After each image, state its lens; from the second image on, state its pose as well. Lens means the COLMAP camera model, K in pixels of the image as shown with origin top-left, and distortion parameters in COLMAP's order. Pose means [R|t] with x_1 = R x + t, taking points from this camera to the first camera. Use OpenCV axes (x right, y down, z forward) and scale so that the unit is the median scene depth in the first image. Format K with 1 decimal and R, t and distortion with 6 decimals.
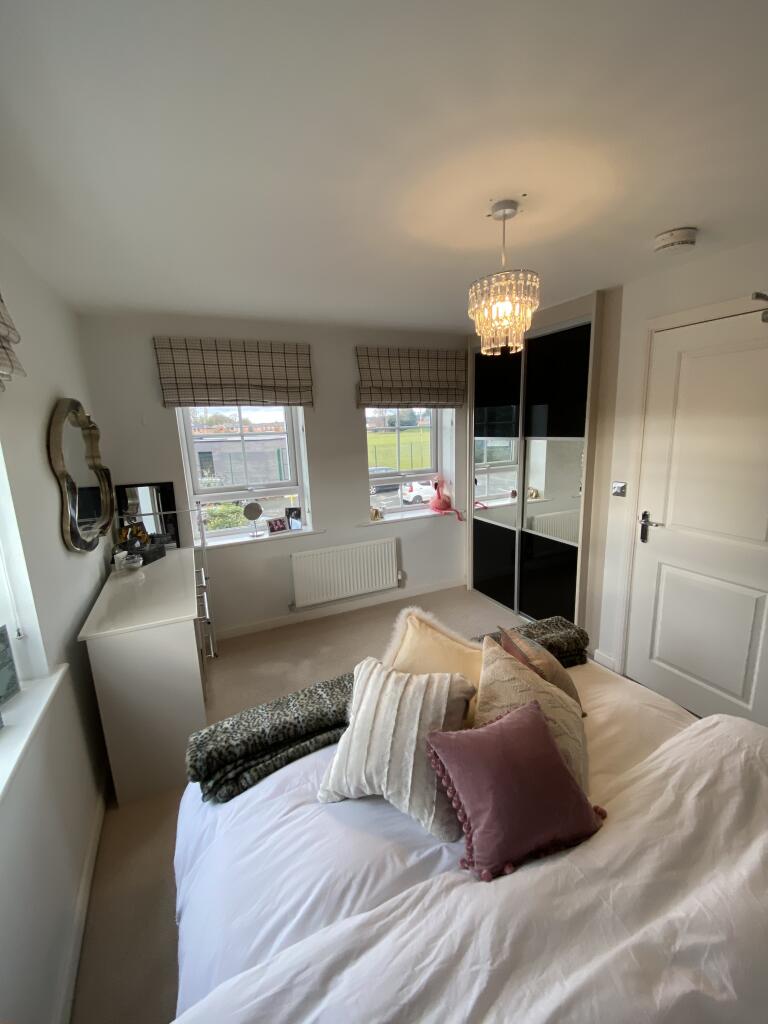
lens RADIAL K [[418.8, 0, 384.0], [0, 418.8, 512.0], [0, 0, 1]] dist [0.000267, -0.000127]
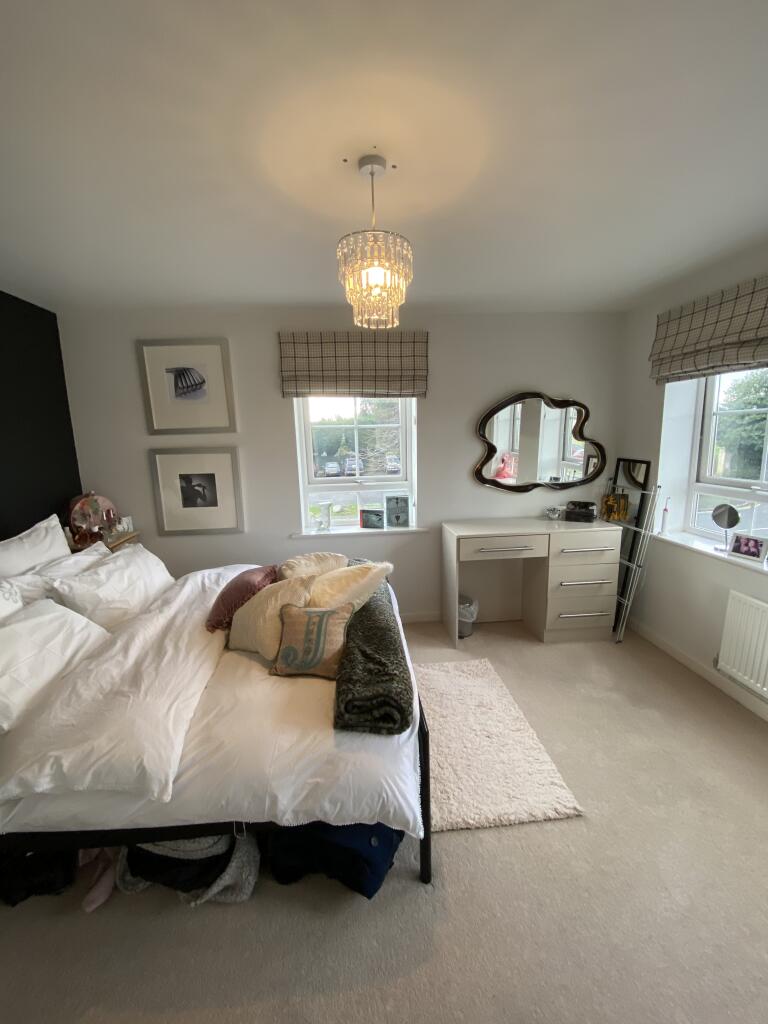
lens RADIAL K [[418.8, 0, 384.0], [0, 418.8, 512.0], [0, 0, 1]] dist [0.000267, -0.000127]
pose [[-0.323416, 0.208267, -0.923053, 1.221058], [-0.164044, 0.948368, 0.271456, -0.241874], [0.931929, 0.239215, -0.272552, 1.381516]]
